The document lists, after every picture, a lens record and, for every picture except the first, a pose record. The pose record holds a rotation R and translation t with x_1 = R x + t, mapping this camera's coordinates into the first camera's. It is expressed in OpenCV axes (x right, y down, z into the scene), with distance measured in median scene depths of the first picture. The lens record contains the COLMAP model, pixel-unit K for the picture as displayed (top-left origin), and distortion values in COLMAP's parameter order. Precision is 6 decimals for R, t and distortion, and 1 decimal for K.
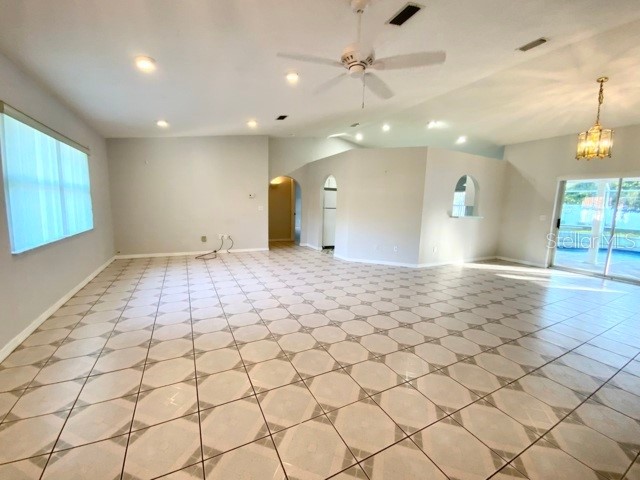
lens RADIAL K [[260.7, 0, 320.0], [0, 260.7, 240.0], [0, 0, 1]] dist [0.011760, -0.013529]
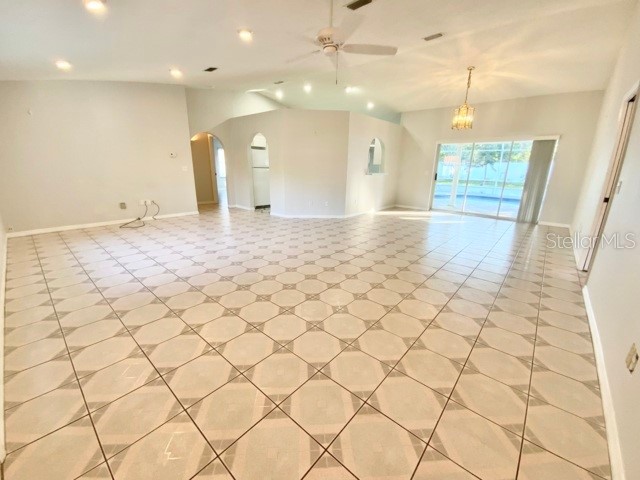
lens RADIAL K [[260.7, 0, 320.0], [0, 260.7, 240.0], [0, 0, 1]] dist [0.011760, -0.013529]
pose [[0.931123, -0.110814, 0.347462, -0.150098], [0.057324, 0.985348, 0.160636, 0.006861], [-0.360172, -0.129654, 0.923832, -0.076103]]
